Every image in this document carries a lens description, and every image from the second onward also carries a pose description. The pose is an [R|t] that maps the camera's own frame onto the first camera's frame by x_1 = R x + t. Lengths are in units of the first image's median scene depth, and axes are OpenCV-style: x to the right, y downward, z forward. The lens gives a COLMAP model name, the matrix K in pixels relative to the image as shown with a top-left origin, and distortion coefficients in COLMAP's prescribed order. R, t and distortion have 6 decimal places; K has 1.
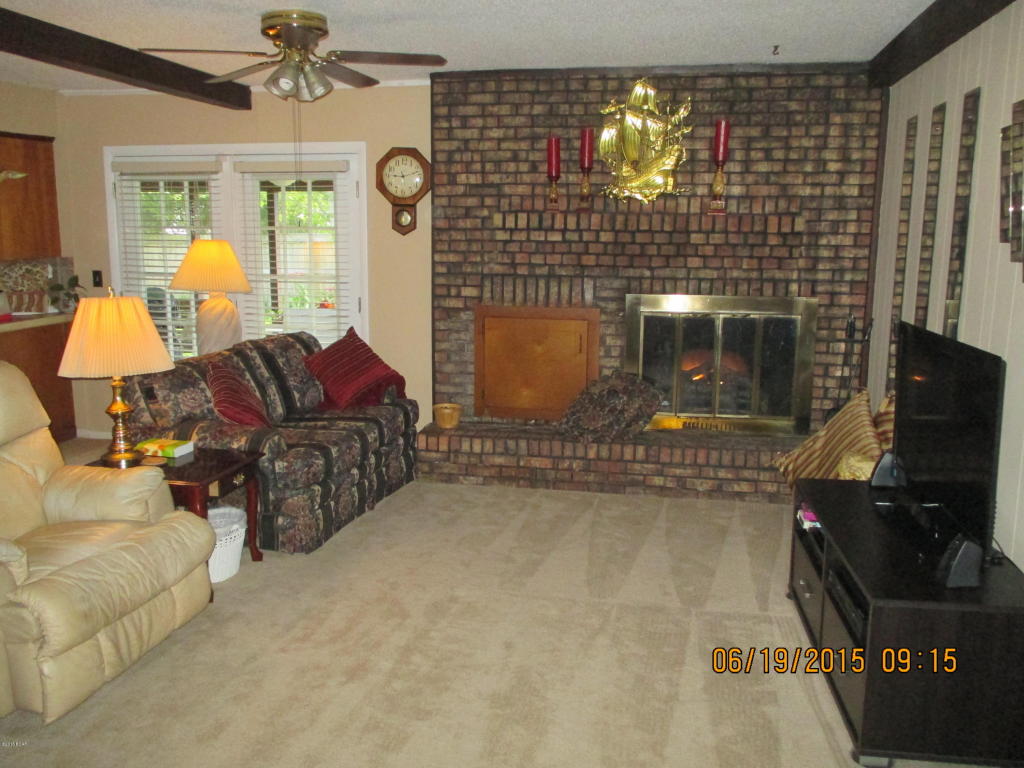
lens RADIAL K [[875.1, 0, 502.8], [0, 875.1, 387.2], [0, 0, 1]] dist [-0.022770, 0.008718]
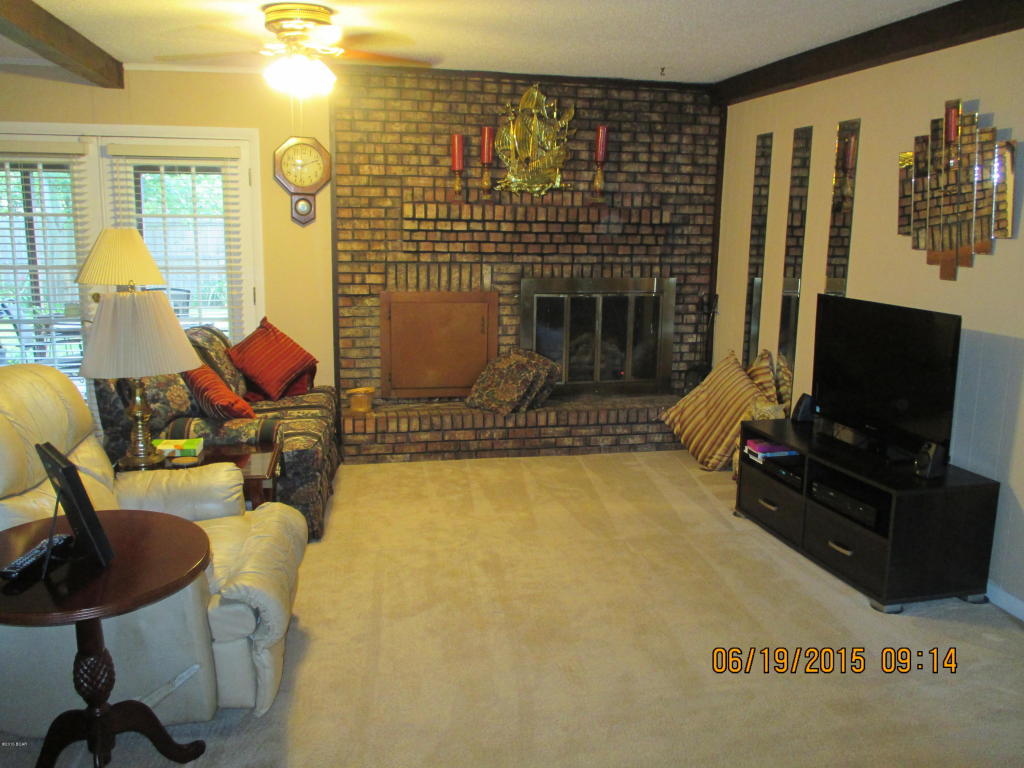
lens RADIAL K [[875.1, 0, 513.9], [0, 875.1, 389.2], [0, 0, 1]] dist [-0.022770, 0.008718]
pose [[0.917333, -0.069485, 0.392011, -0.322679], [0.061455, 0.997564, 0.033011, -0.002865], [-0.393349, -0.006191, 0.919368, -0.022132]]
